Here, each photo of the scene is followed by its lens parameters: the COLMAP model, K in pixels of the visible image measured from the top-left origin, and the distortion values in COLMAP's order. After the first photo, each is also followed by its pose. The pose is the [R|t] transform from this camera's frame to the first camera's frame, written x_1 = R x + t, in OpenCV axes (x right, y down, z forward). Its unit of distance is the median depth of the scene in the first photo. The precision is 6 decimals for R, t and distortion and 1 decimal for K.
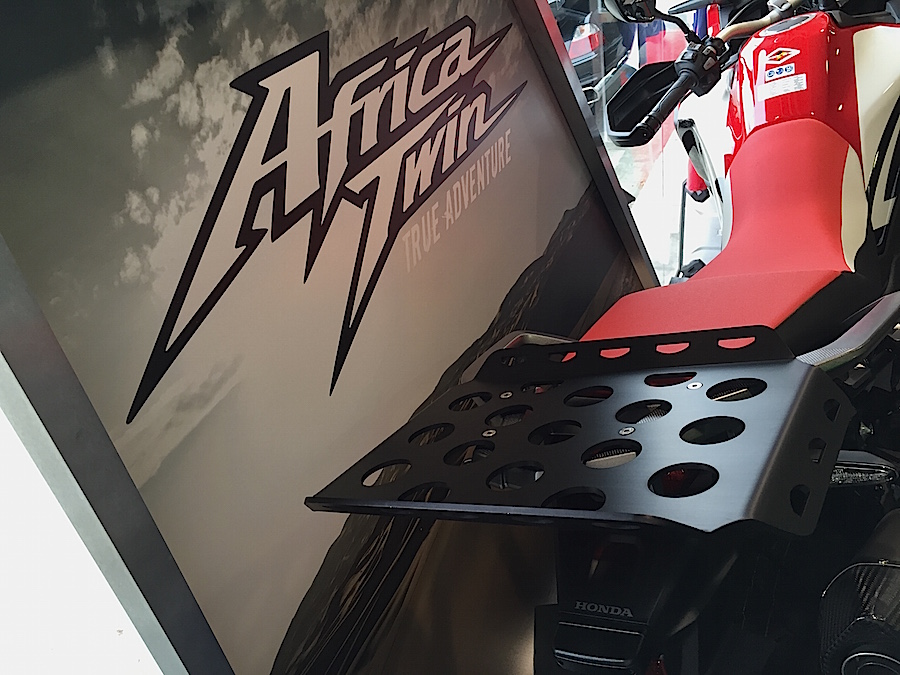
lens RADIAL K [[765.8, 0, 445.7], [0, 765.8, 331.1], [0, 0, 1]] dist [0.087220, -0.125642]
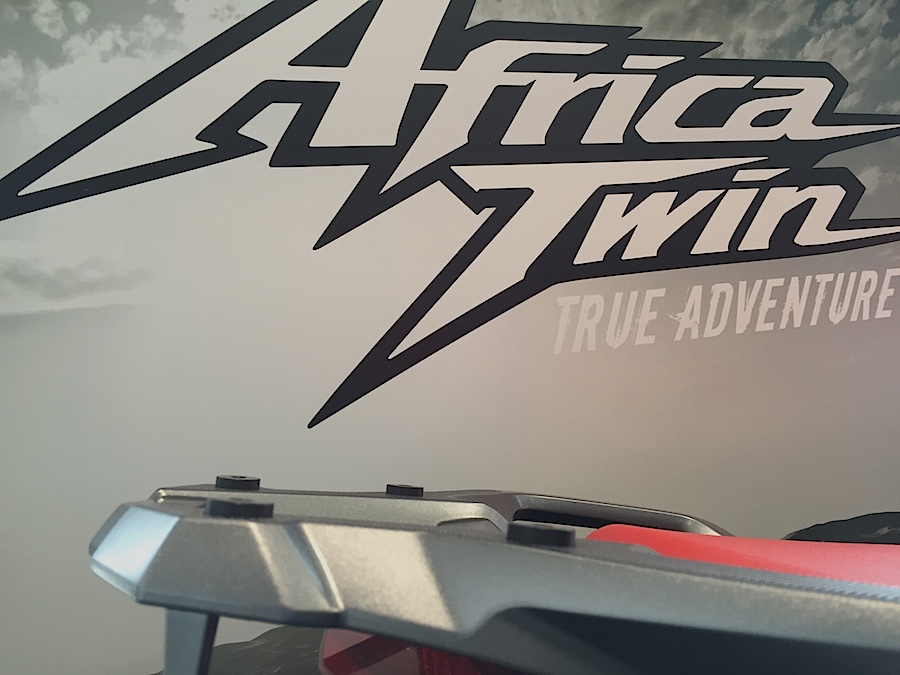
lens RADIAL K [[765.8, 0, 453.9], [0, 765.8, 340.4], [0, 0, 1]] dist [0.087220, -0.125642]
pose [[0.704409, 0.241168, -0.667567, 0.472957], [-0.440086, 0.886304, -0.144185, 0.068865], [0.556894, 0.395353, 0.730455, 0.653649]]
